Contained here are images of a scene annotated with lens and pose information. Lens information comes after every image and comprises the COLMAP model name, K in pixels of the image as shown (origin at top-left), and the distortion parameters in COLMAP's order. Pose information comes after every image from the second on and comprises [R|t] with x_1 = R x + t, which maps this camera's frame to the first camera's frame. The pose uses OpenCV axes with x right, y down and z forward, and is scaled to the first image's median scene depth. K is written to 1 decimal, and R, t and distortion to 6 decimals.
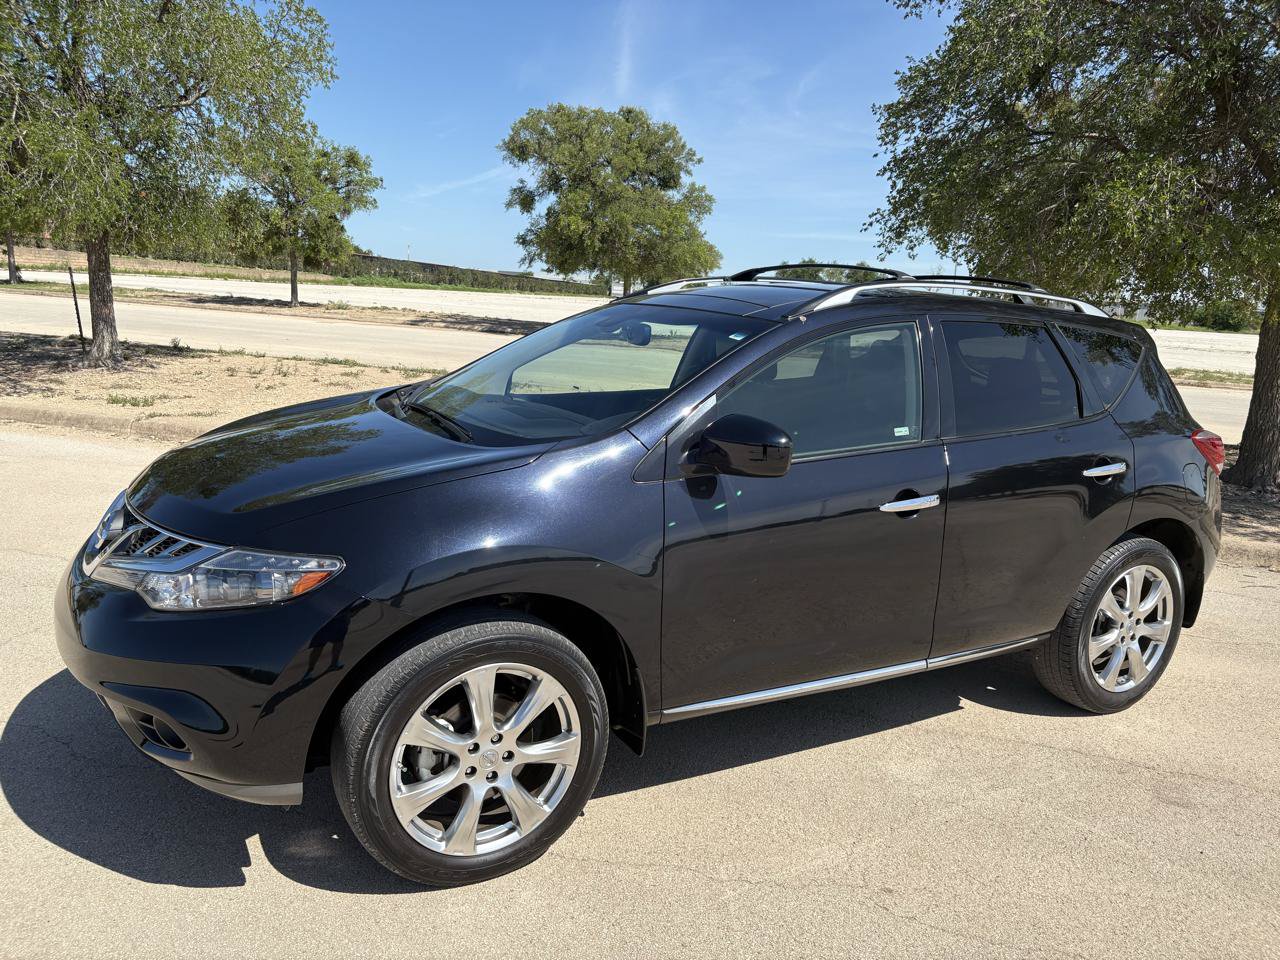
lens RADIAL K [[978.6, 0, 641.5], [0, 978.6, 483.5], [0, 0, 1]] dist [0.040187, -0.040006]
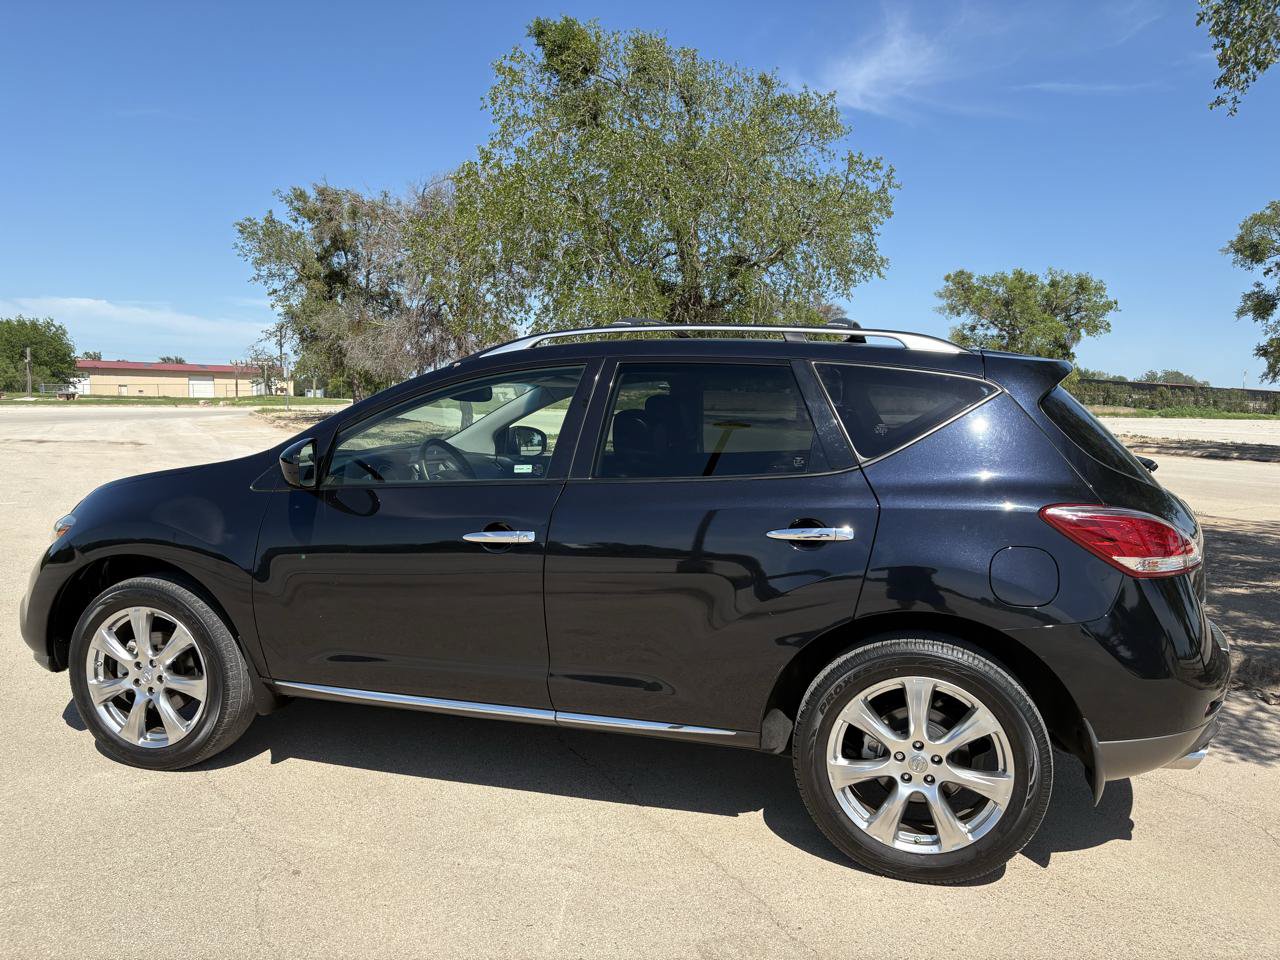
lens RADIAL K [[978.6, 0, 632.8], [0, 978.6, 481.0], [0, 0, 1]] dist [0.040187, -0.040006]
pose [[0.689625, 0.018851, -0.723922, 0.870503], [-0.120536, 0.988704, -0.089080, 0.029255], [0.714065, 0.148690, 0.684107, 0.316216]]
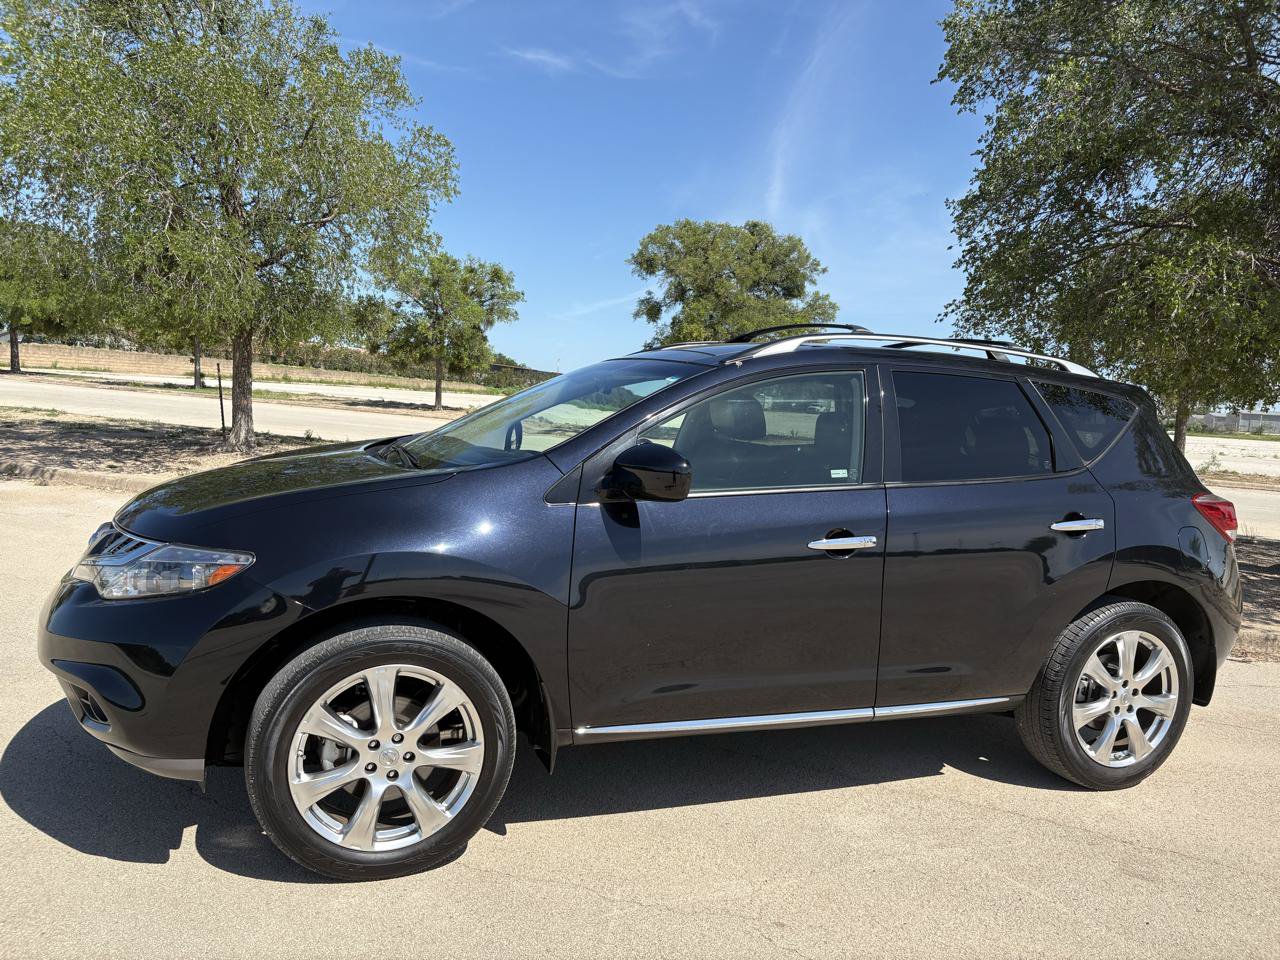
lens RADIAL K [[978.6, 0, 639.3], [0, 978.6, 484.2], [0, 0, 1]] dist [0.040187, -0.040006]
pose [[0.988925, 0.018085, -0.147312, 0.169151], [-0.034349, 0.993490, -0.108618, 0.061000], [0.144388, 0.112475, 0.983108, -0.021999]]
